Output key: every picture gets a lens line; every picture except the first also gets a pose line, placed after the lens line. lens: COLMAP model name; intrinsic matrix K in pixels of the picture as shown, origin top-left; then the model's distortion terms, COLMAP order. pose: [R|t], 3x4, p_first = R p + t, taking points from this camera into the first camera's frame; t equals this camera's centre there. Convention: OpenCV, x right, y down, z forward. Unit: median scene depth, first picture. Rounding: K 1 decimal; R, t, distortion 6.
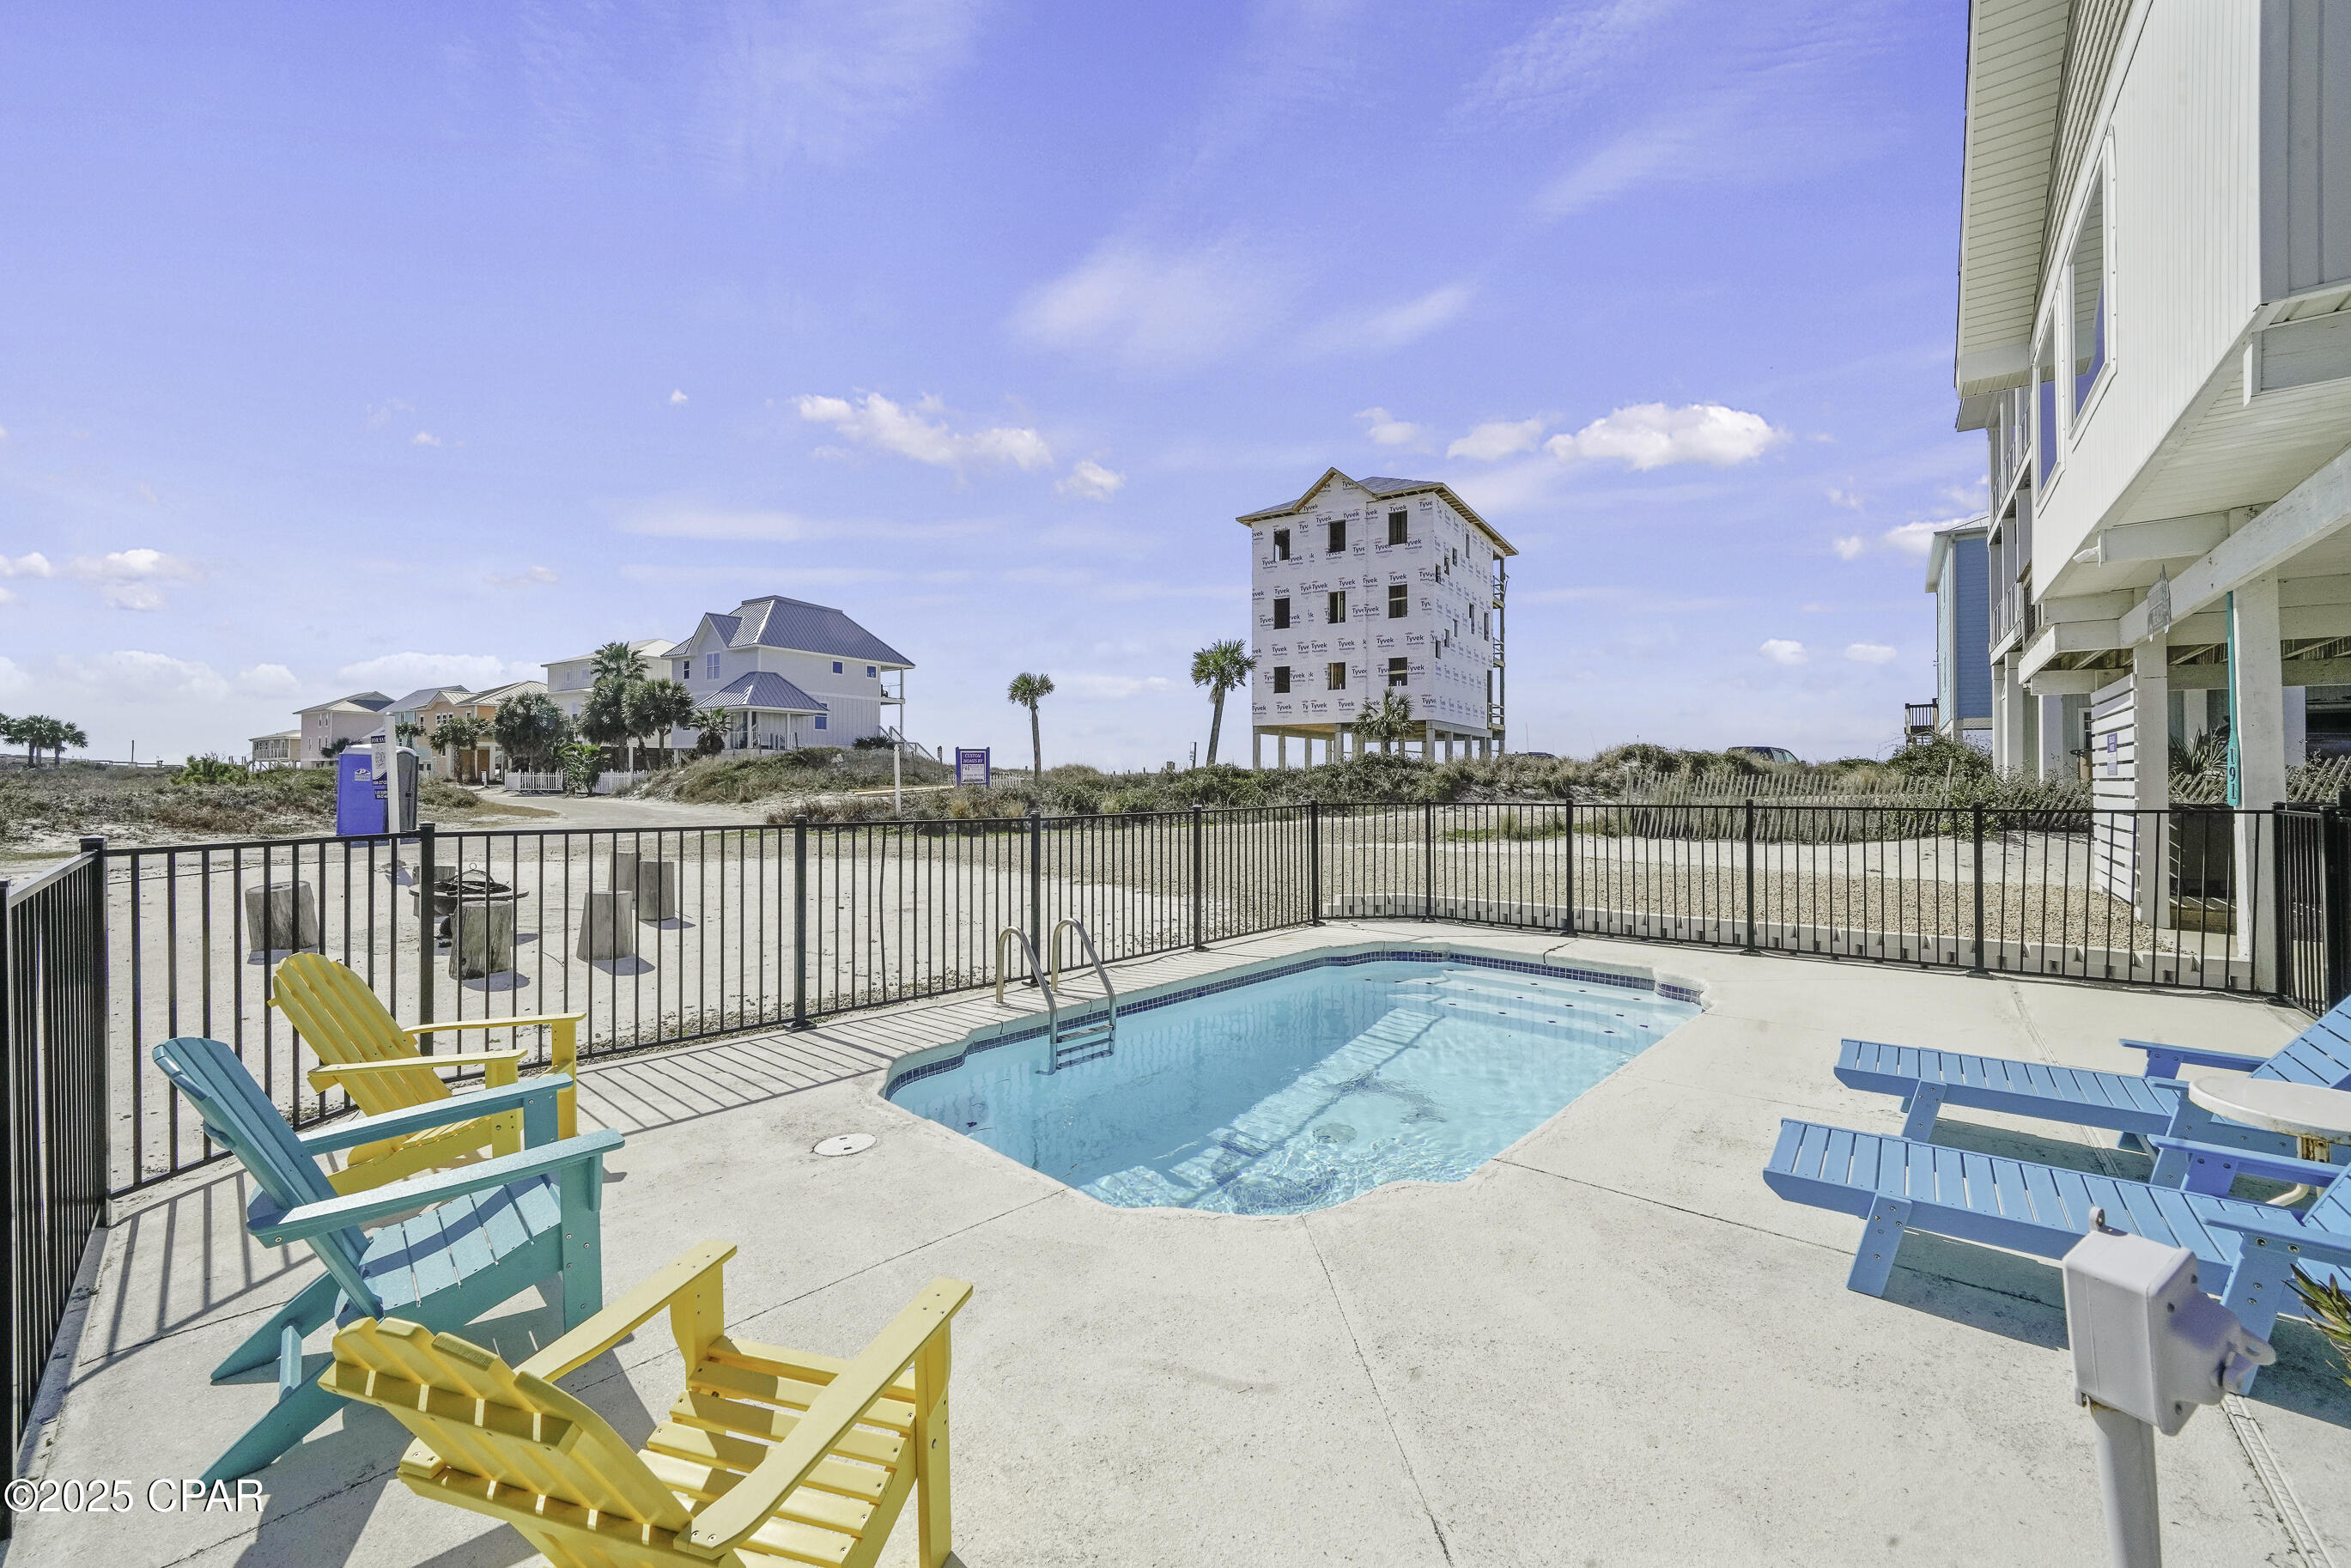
lens RADIAL K [[923.3, 0, 1221.9], [0, 923.3, 766.0], [0, 0, 1]] dist [-0.009994, 0.000090]
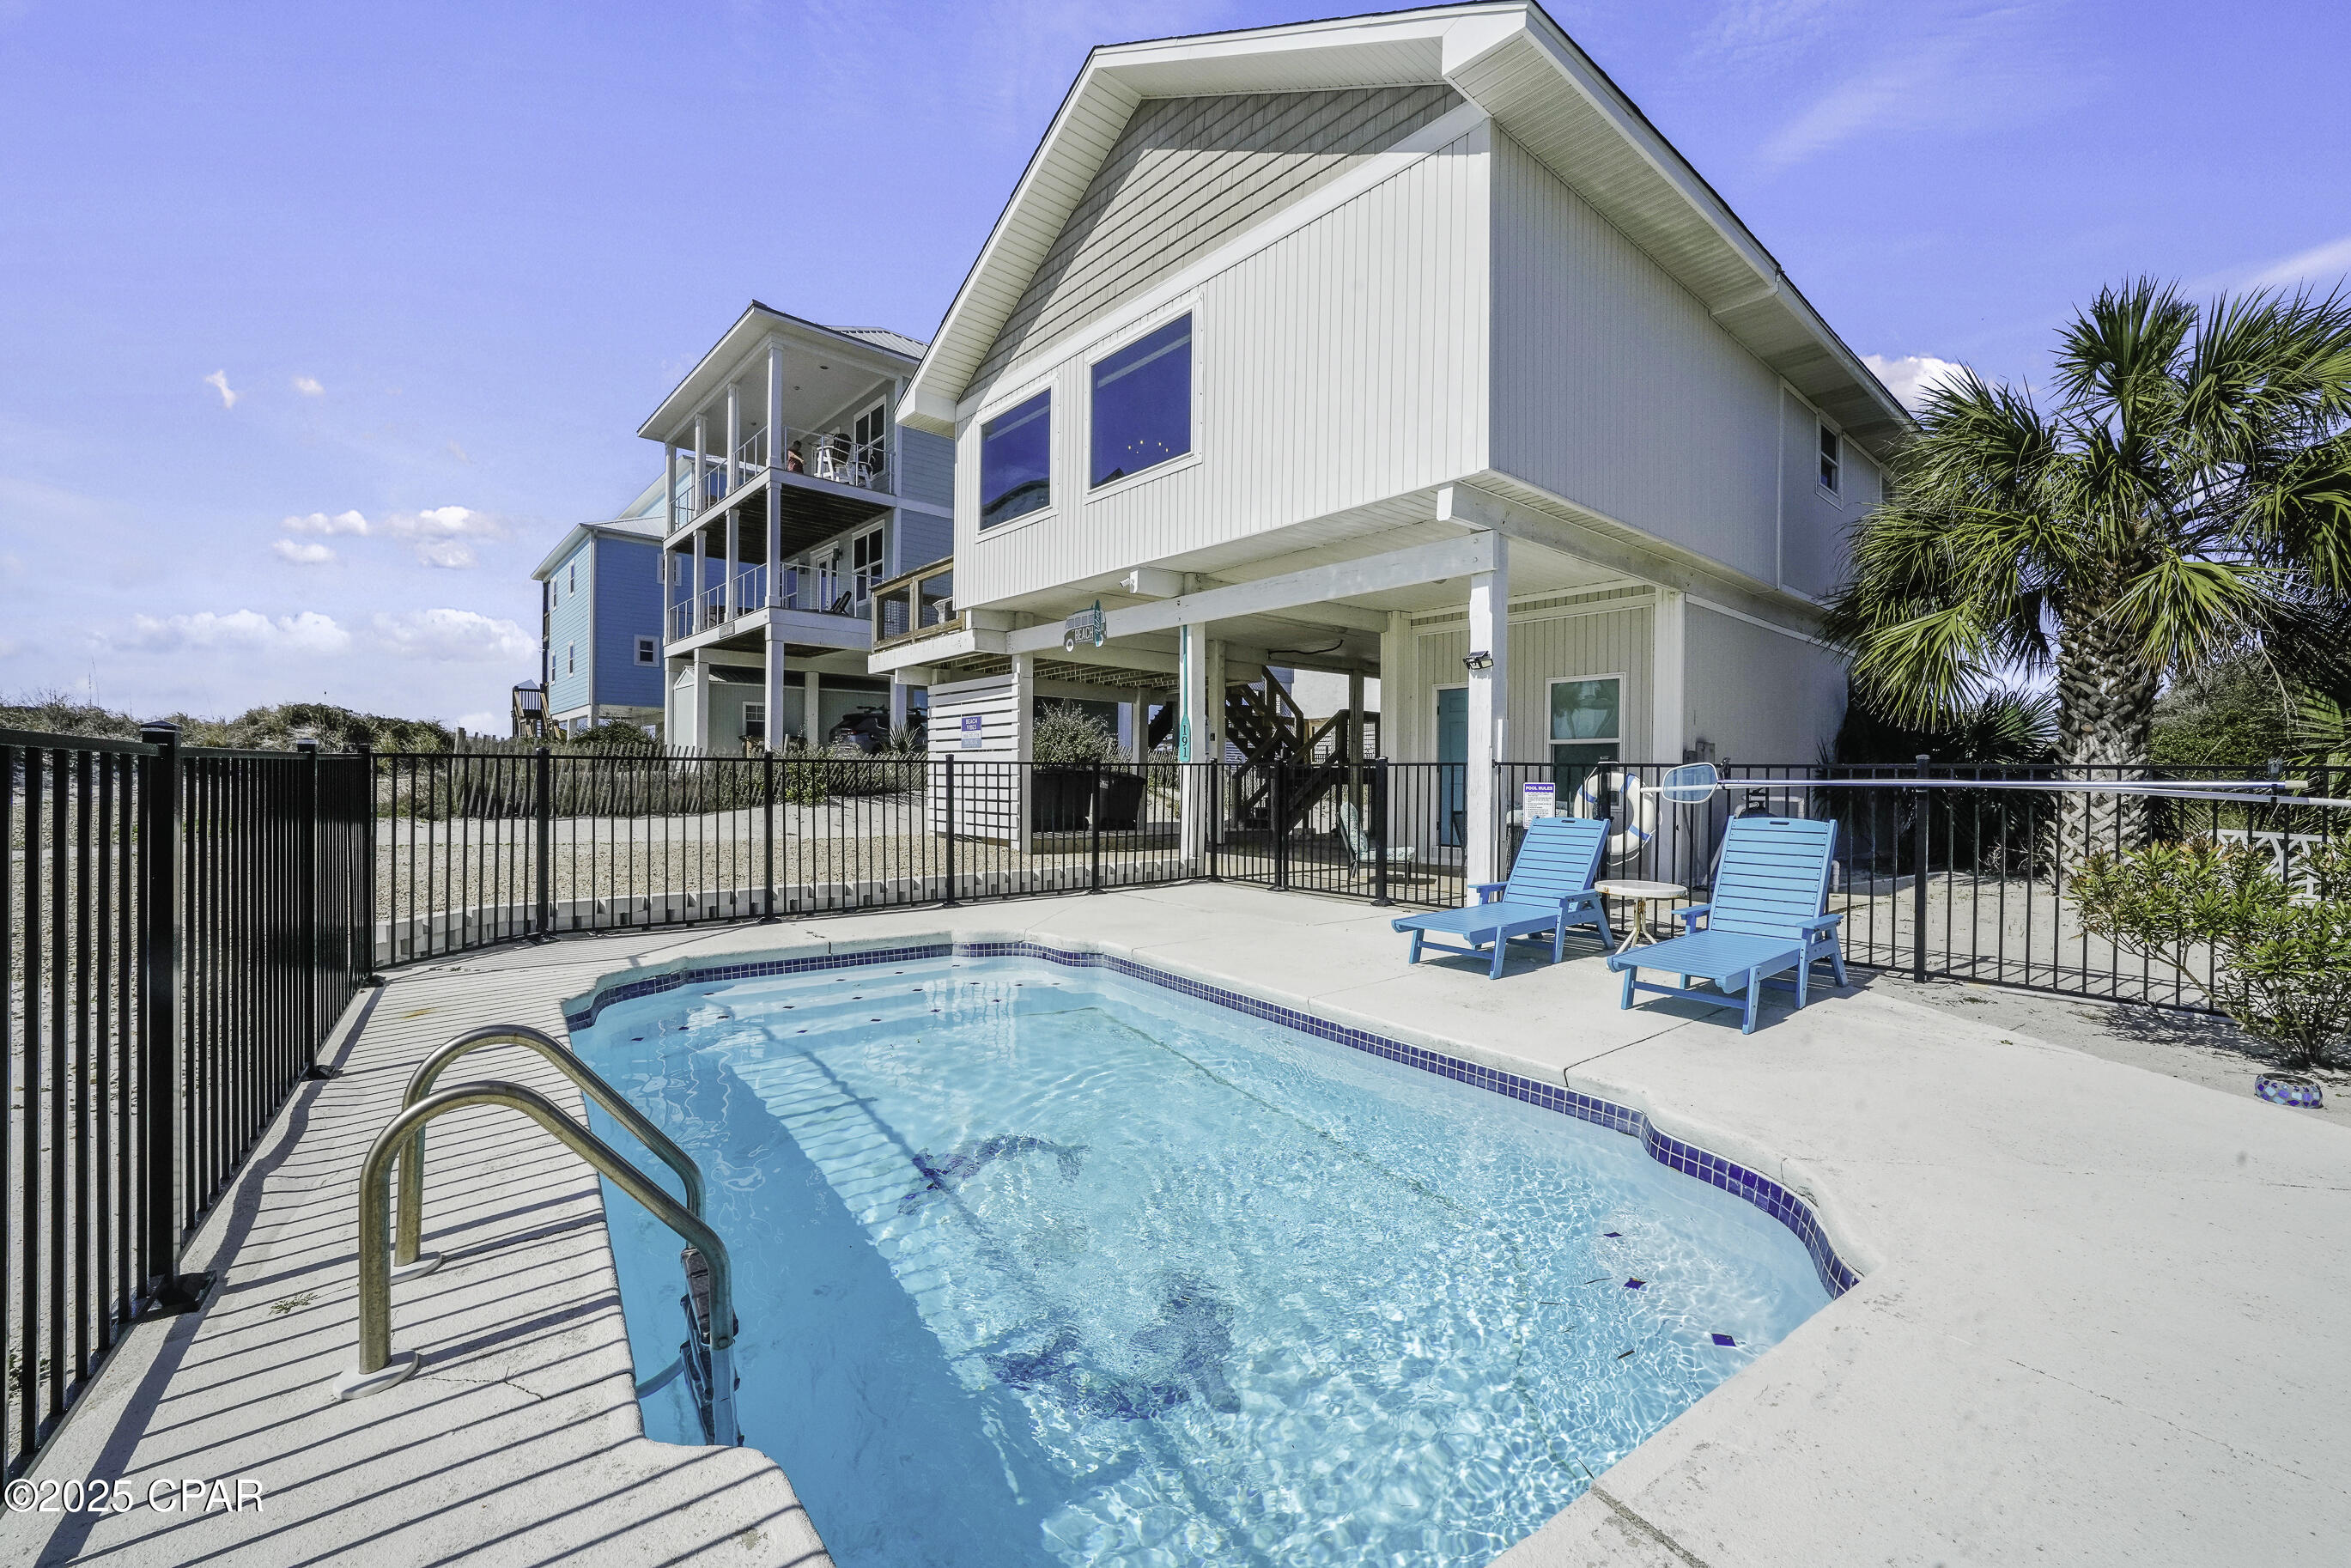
lens RADIAL K [[897.4, 0, 1155.9], [0, 897.4, 789.2], [0, 0, 1]] dist [-0.012611, 0.001047]
pose [[0.235465, -0.013204, 0.971793, -0.054342], [-0.025472, 0.999480, 0.019752, 0.008099], [-0.971549, -0.029404, 0.235006, 0.089193]]
